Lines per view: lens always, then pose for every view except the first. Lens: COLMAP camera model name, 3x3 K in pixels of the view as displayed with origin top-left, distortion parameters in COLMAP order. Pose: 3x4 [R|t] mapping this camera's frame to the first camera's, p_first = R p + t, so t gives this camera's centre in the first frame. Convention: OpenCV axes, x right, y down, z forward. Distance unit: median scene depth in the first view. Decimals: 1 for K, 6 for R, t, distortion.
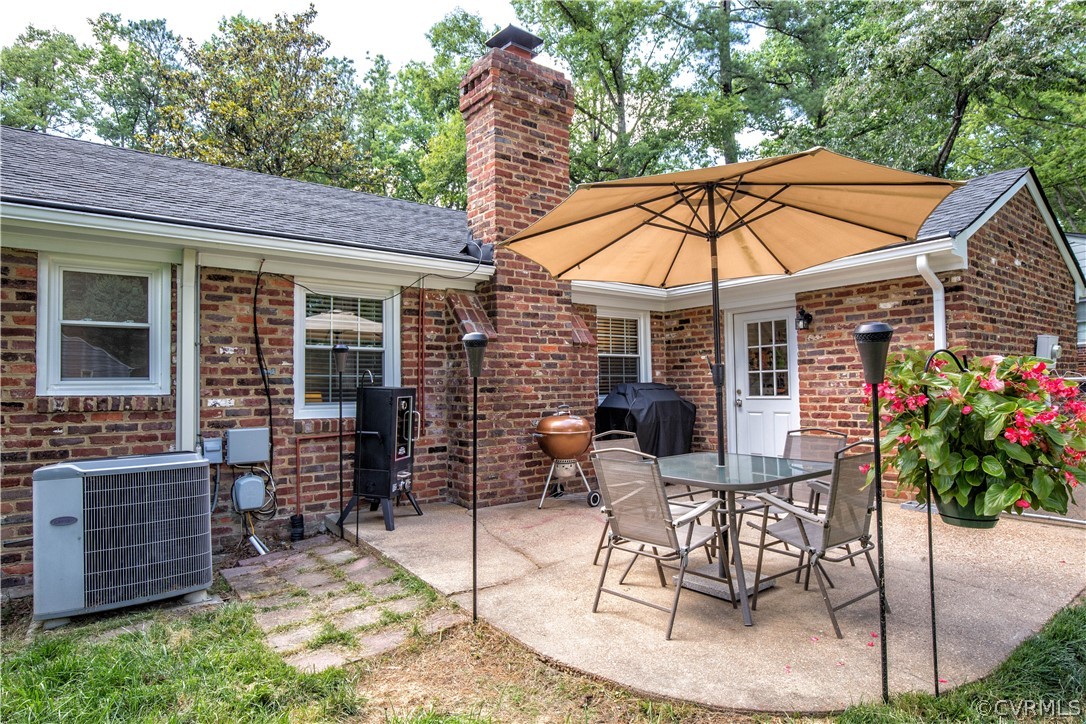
lens RADIAL K [[613.5, 0, 543.0], [0, 613.5, 362.0], [0, 0, 1]] dist [-0.000657, -0.000122]
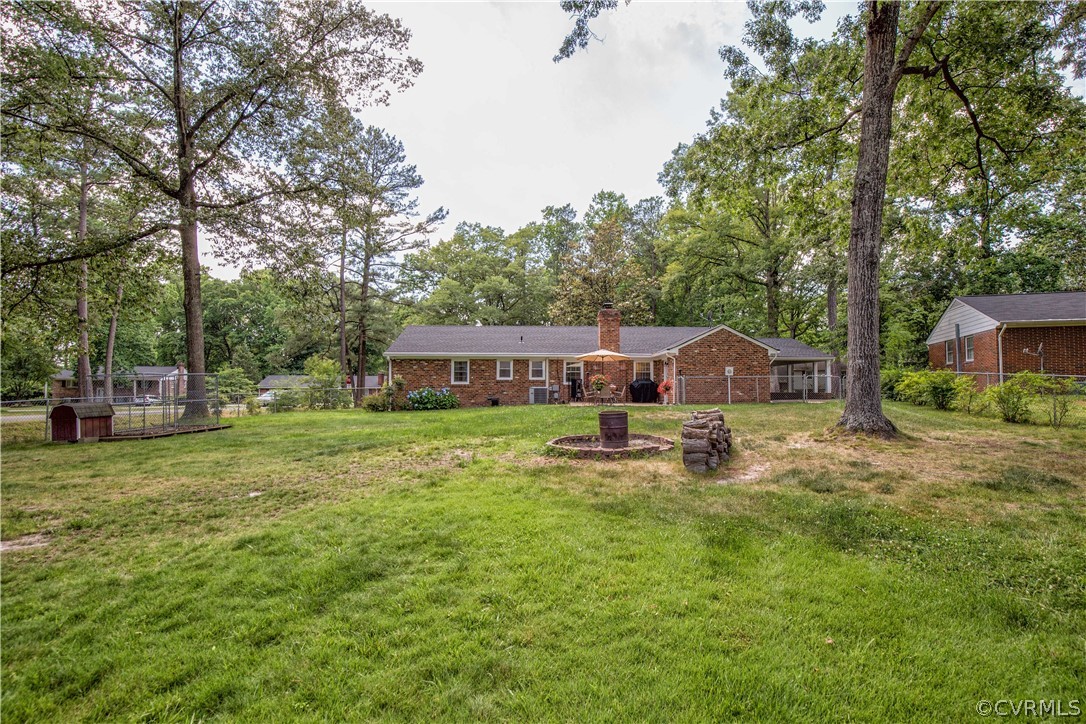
lens RADIAL K [[499.9, 0, 560.2], [0, 499.9, 377.8], [0, 0, 1]] dist [-0.026814, -0.000430]
pose [[0.817613, 0.007932, -0.575713, 2.315849], [0.012168, 0.999444, 0.031050, -0.117310], [0.575639, -0.032392, 0.817062, -2.914676]]
